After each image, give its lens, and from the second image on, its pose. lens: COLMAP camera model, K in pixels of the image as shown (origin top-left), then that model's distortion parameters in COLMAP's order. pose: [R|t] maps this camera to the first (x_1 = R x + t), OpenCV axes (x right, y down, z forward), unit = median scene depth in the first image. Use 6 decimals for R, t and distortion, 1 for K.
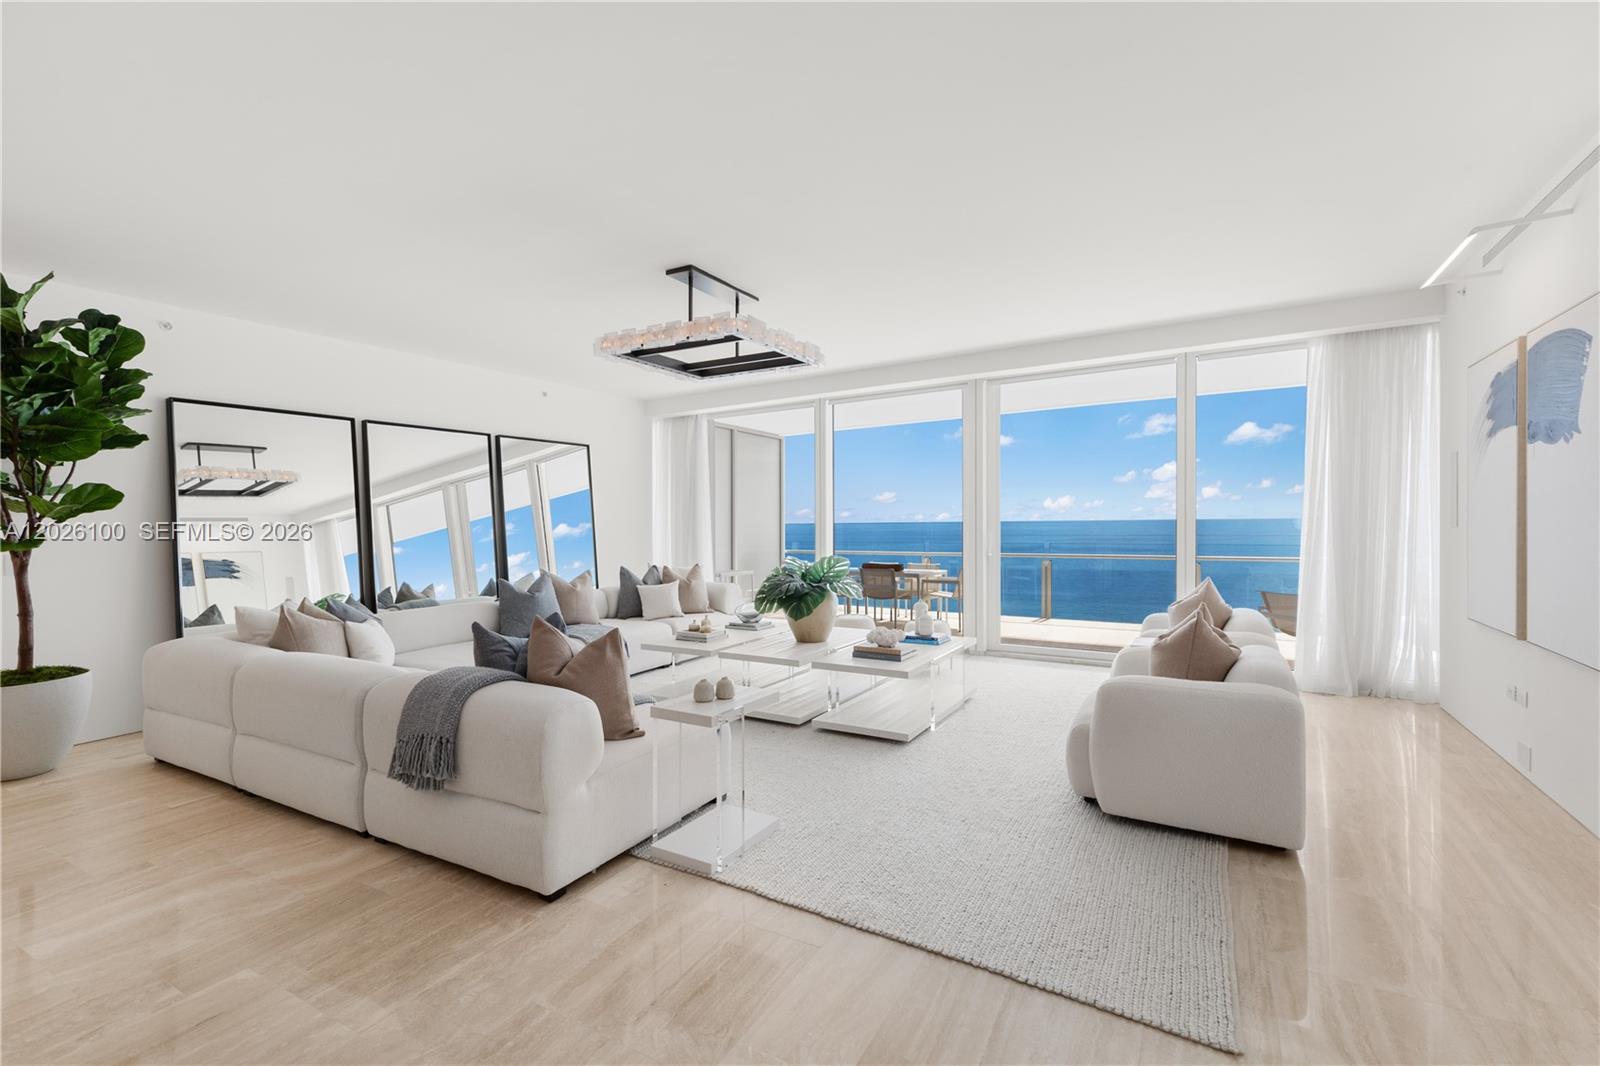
lens RADIAL K [[704.5, 0, 784.1], [0, 704.5, 528.7], [0, 0, 1]] dist [0.012256, -0.001202]
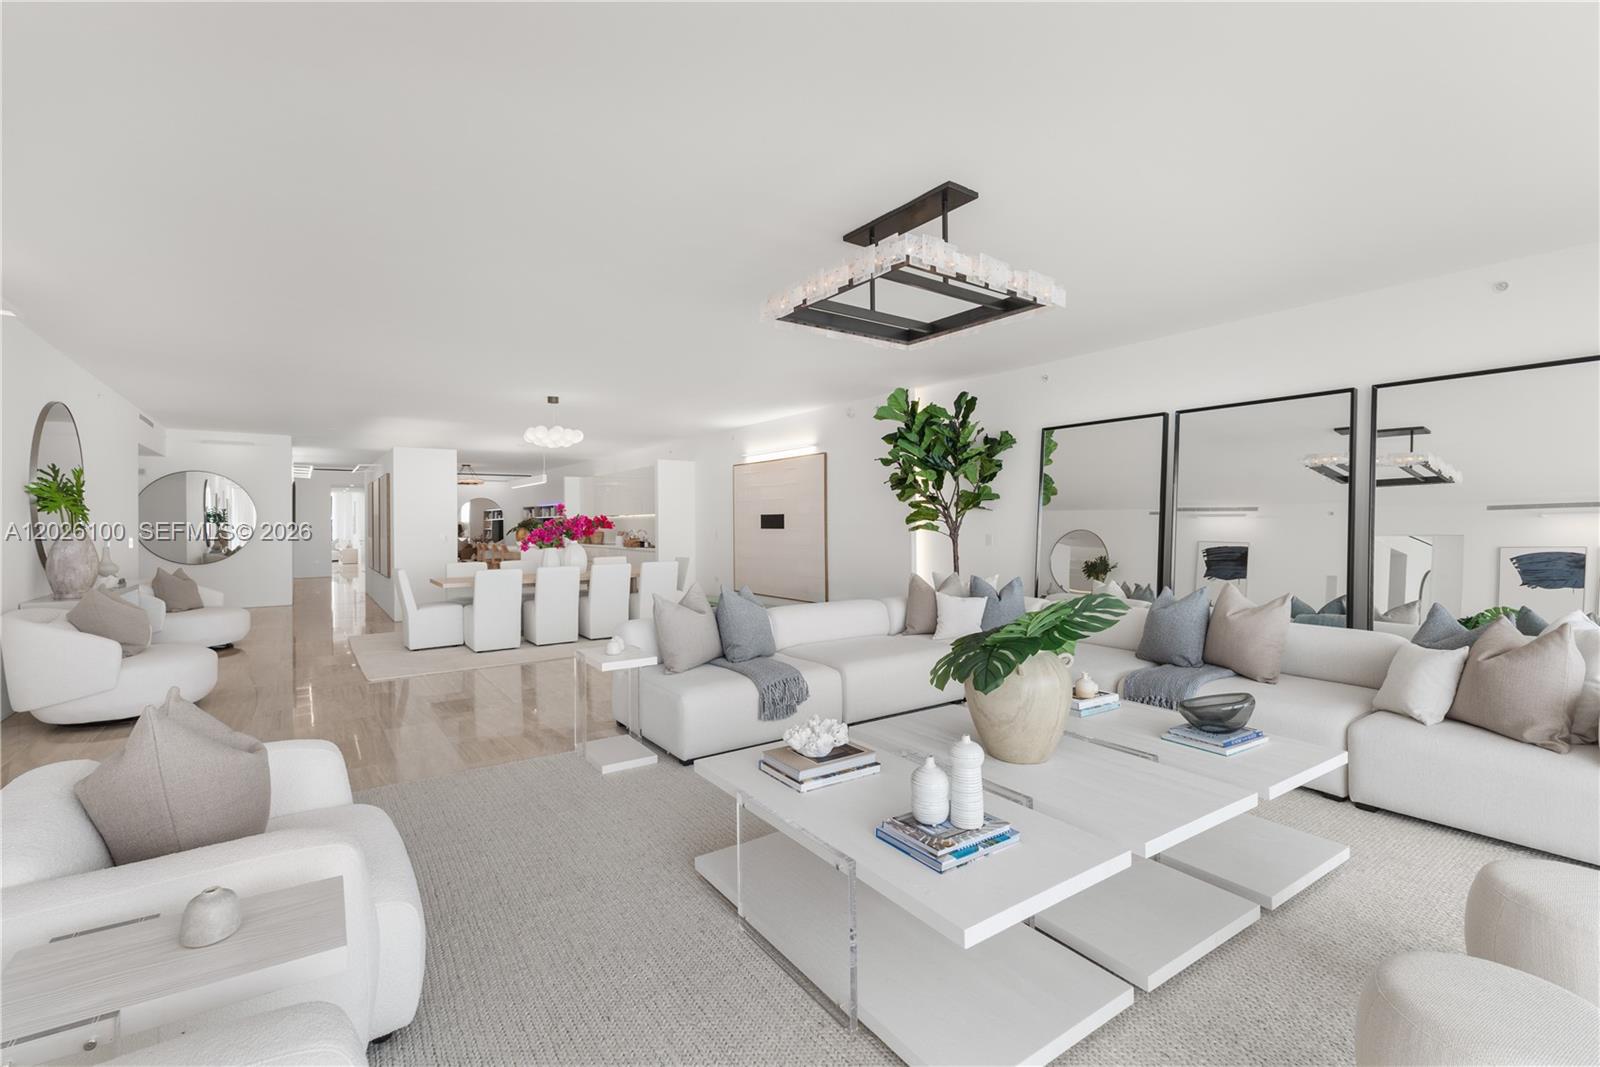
lens RADIAL K [[704.5, 0, 807.2], [0, 704.5, 525.0], [0, 0, 1]] dist [0.012256, -0.001202]
pose [[-0.399574, 0.021465, -0.916450, 0.598318], [-0.000690, 0.999718, 0.023716, -0.025450], [0.916701, 0.010109, -0.399447, 1.117232]]
